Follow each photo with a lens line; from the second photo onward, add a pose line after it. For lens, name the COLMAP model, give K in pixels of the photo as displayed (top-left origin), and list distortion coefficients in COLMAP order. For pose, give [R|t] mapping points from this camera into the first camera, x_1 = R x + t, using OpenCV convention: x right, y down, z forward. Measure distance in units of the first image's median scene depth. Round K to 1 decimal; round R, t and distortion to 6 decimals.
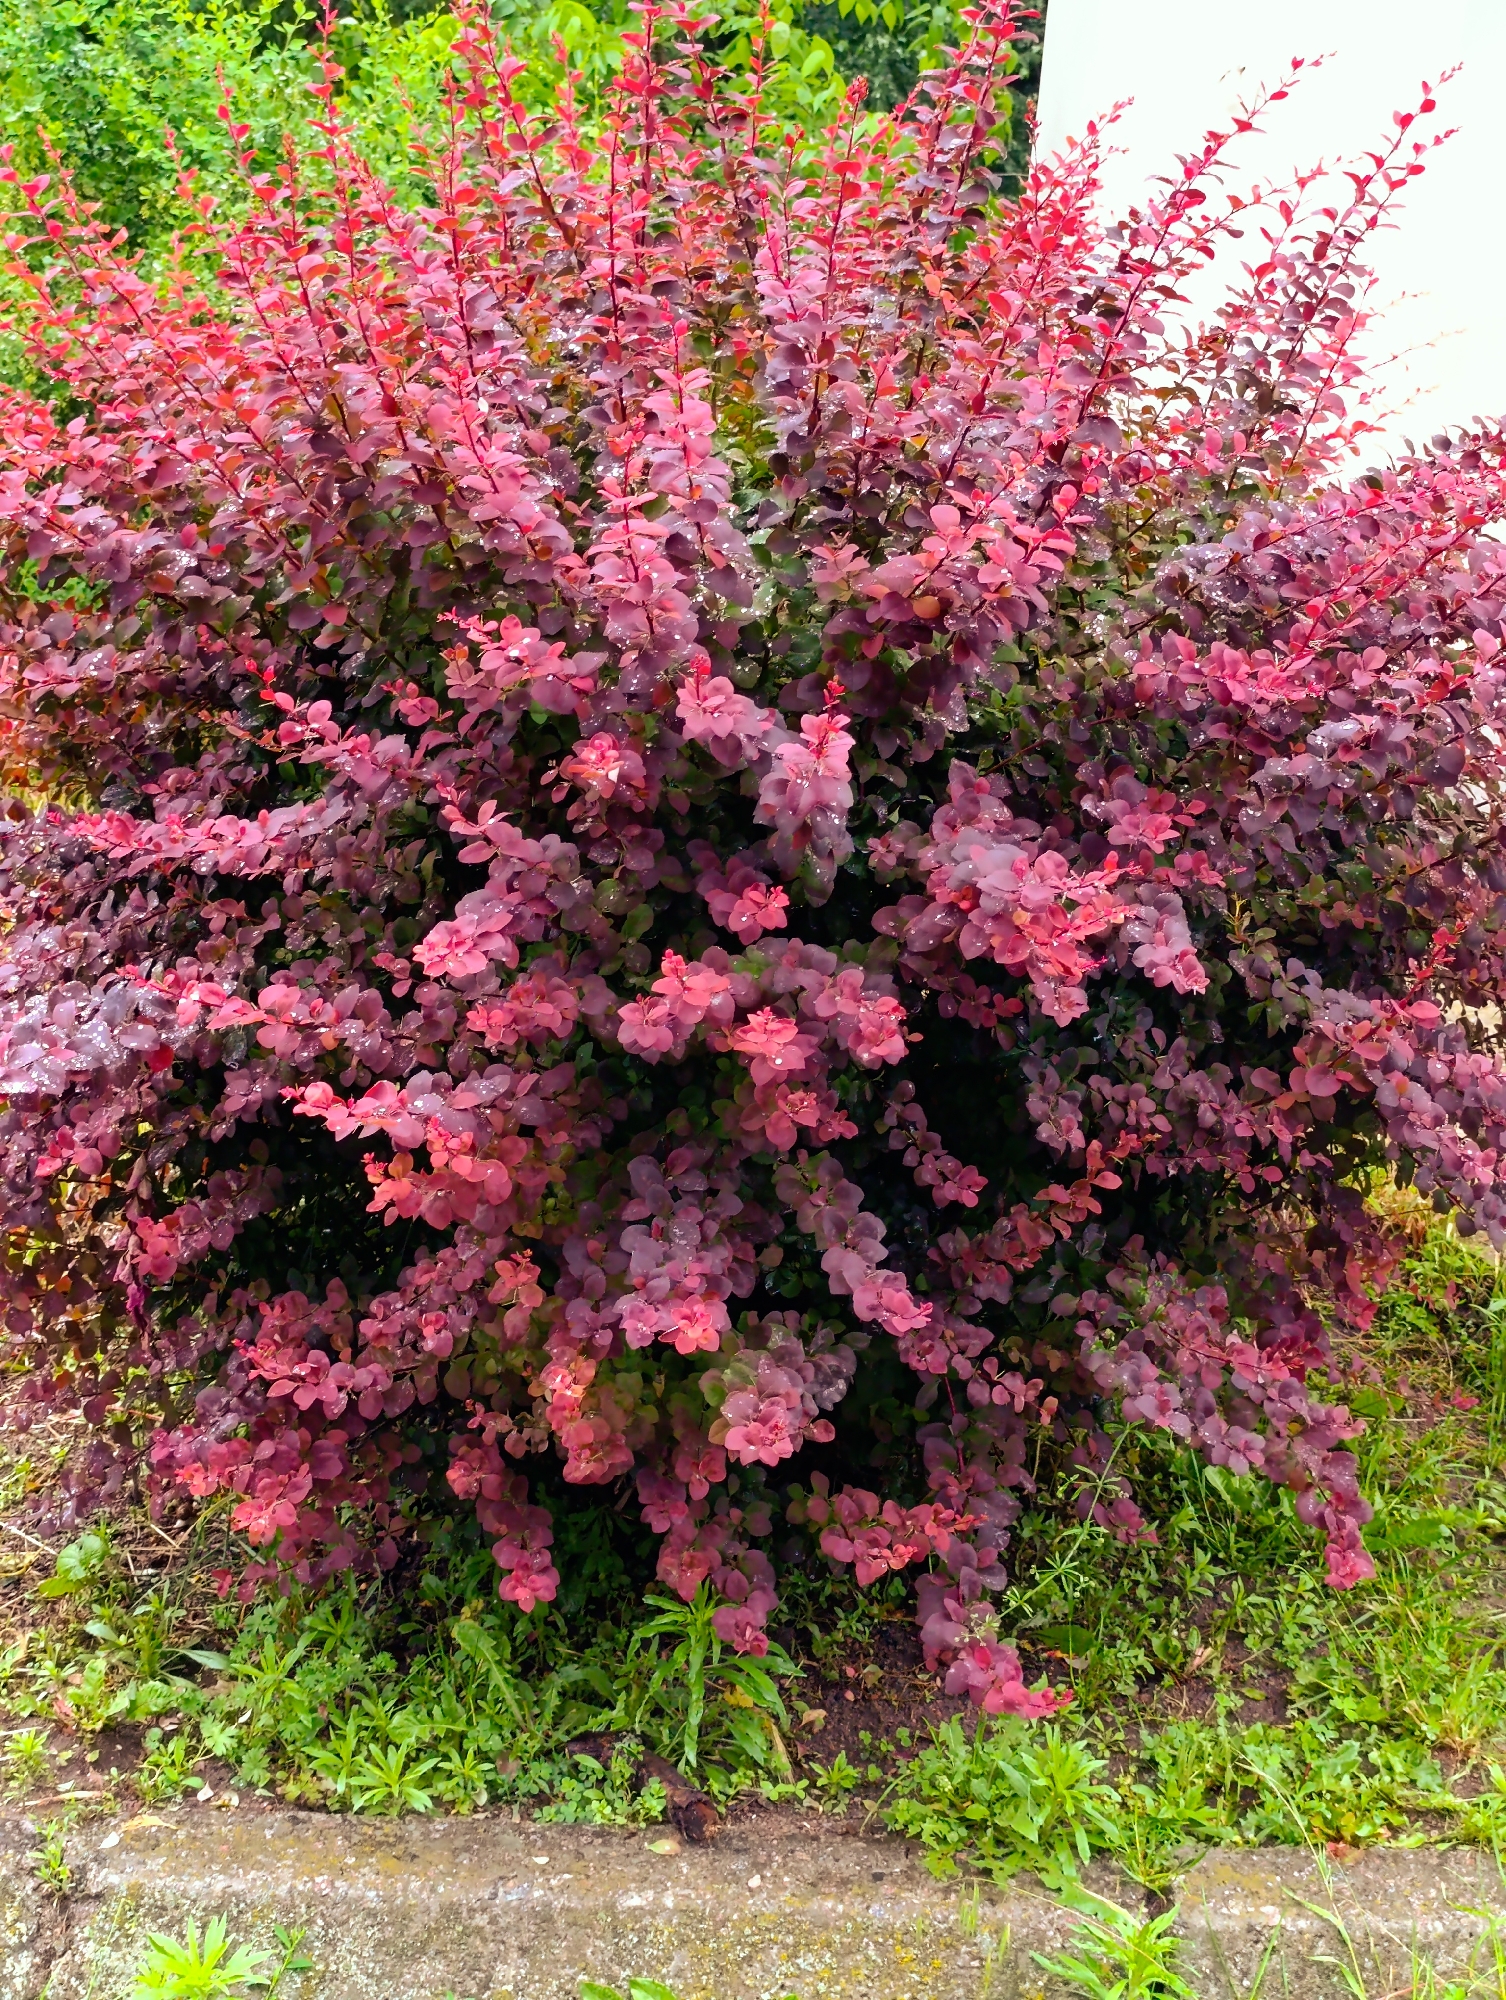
lens RADIAL K [[2697.8, 0, 749.2], [0, 2697.8, 997.6], [0, 0, 1]] dist [-0.014535, 0.000000]
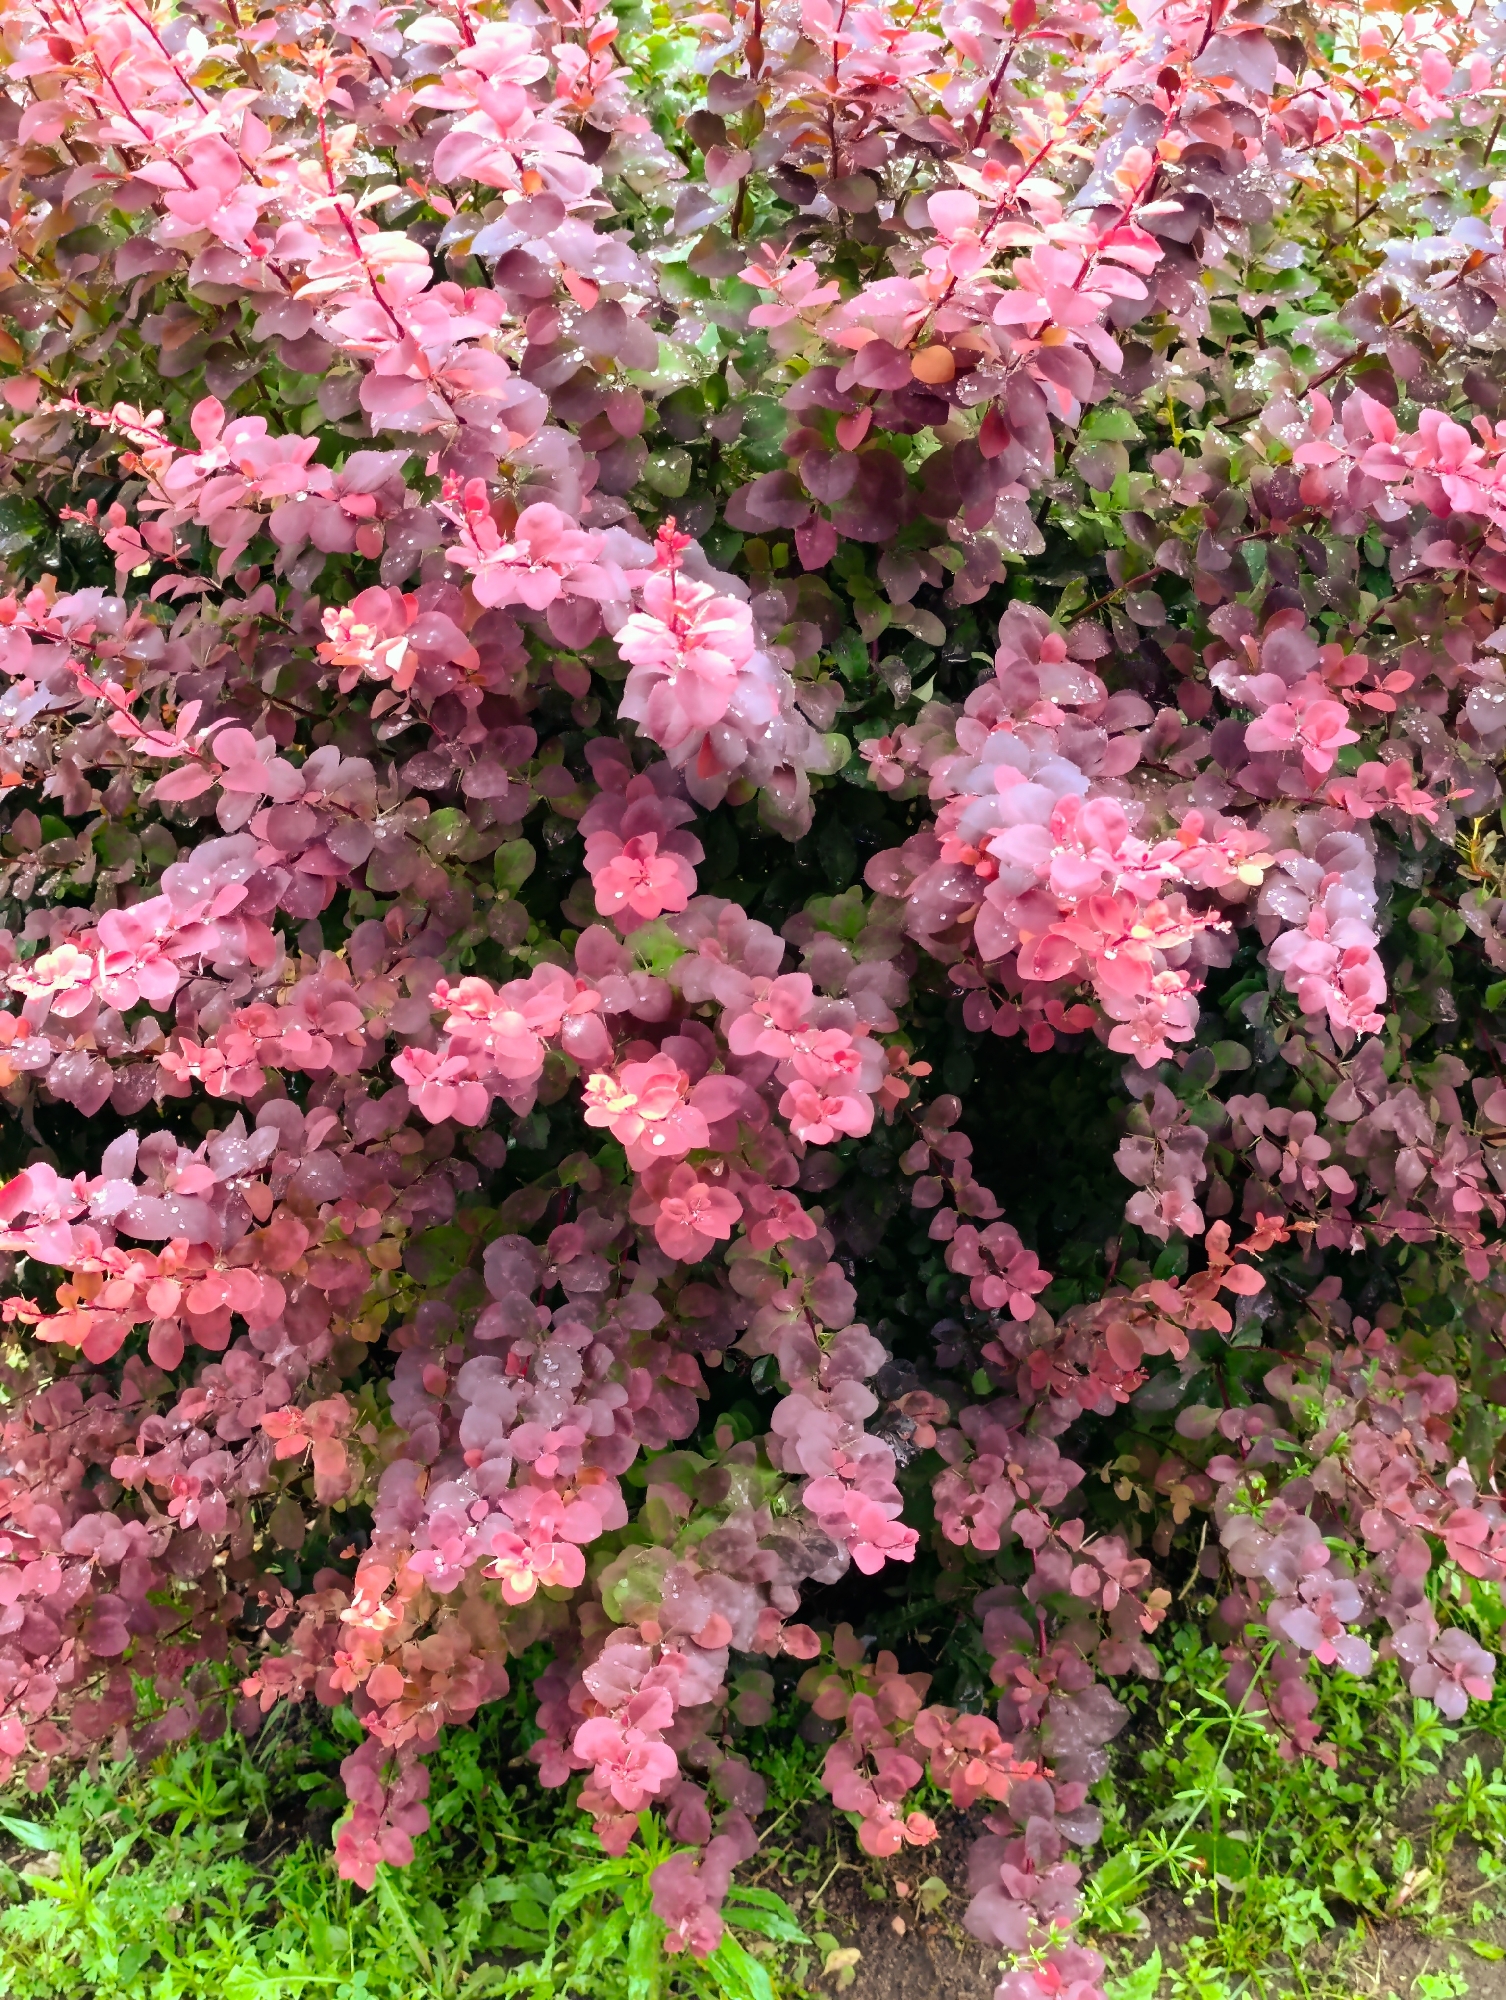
lens RADIAL K [[2697.8, 0, 758.4], [0, 2697.8, 1003.6], [0, 0, 1]] dist [-0.014535, 0.000000]
pose [[0.992426, 0.006665, -0.122664, 0.097735], [0.006782, 0.994032, 0.108879, -0.066016], [0.122658, -0.108887, 0.986458, 0.372217]]
